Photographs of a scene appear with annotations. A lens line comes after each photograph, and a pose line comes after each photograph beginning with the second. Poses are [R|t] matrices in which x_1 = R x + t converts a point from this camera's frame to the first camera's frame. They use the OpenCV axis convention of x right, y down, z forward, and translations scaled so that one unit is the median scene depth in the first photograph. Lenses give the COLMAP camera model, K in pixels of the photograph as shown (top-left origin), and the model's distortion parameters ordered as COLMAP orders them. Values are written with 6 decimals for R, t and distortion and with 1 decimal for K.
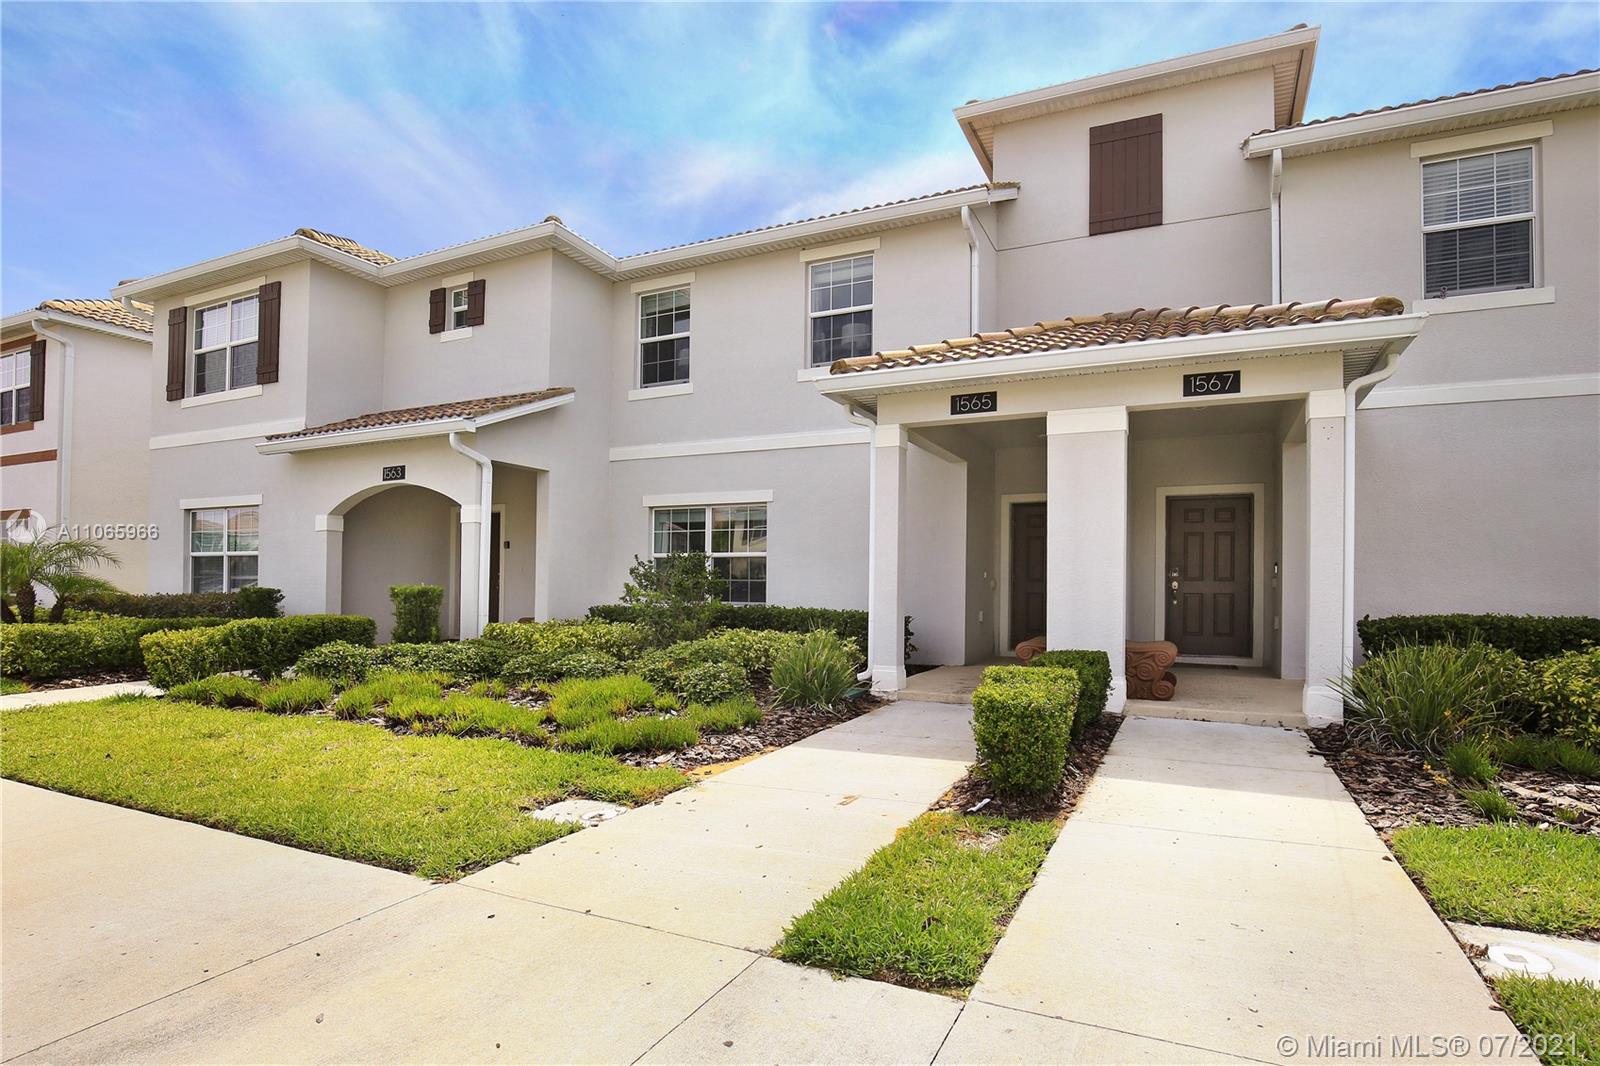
lens RADIAL K [[825.1, 0, 801.5], [0, 825.1, 553.3], [0, 0, 1]] dist [-0.023834, 0.001860]
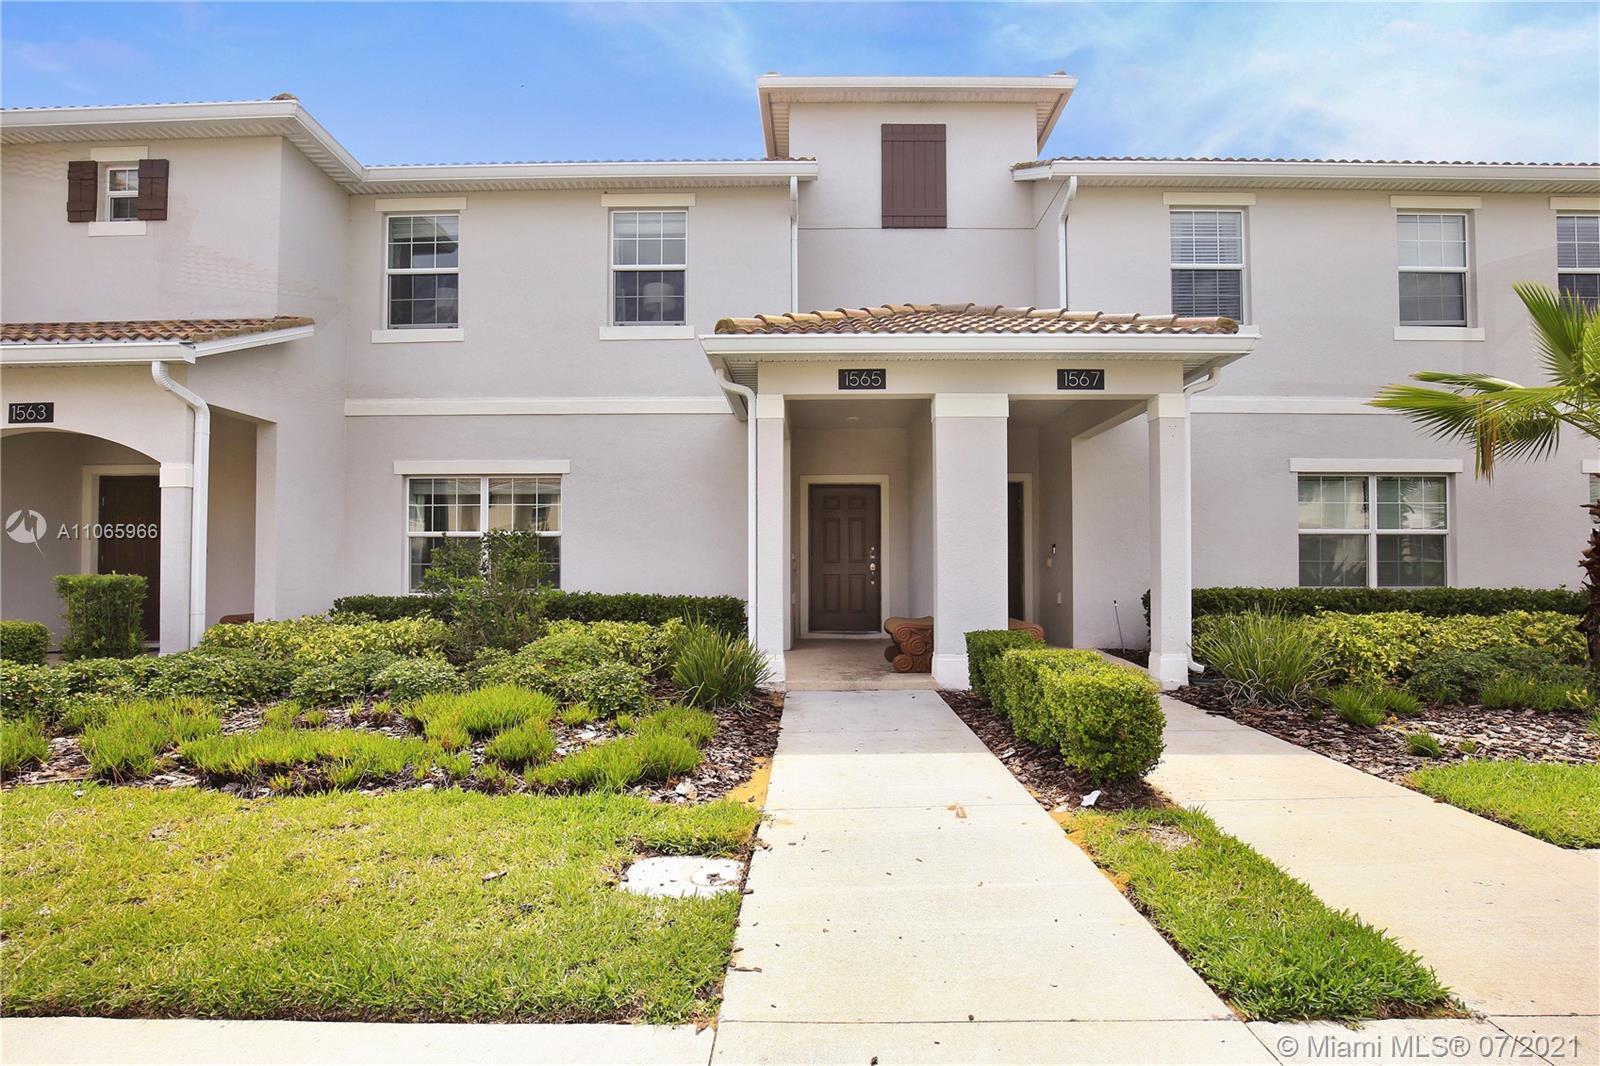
lens RADIAL K [[827.4, 0, 800.0], [0, 827.4, 533.0], [0, 0, 1]] dist [-0.027081, 0.002074]
pose [[0.908512, 0.007230, 0.417795, -0.195819], [-0.006841, 0.999974, -0.002429, 0.001153], [-0.417802, -0.000651, 0.908538, 0.109488]]
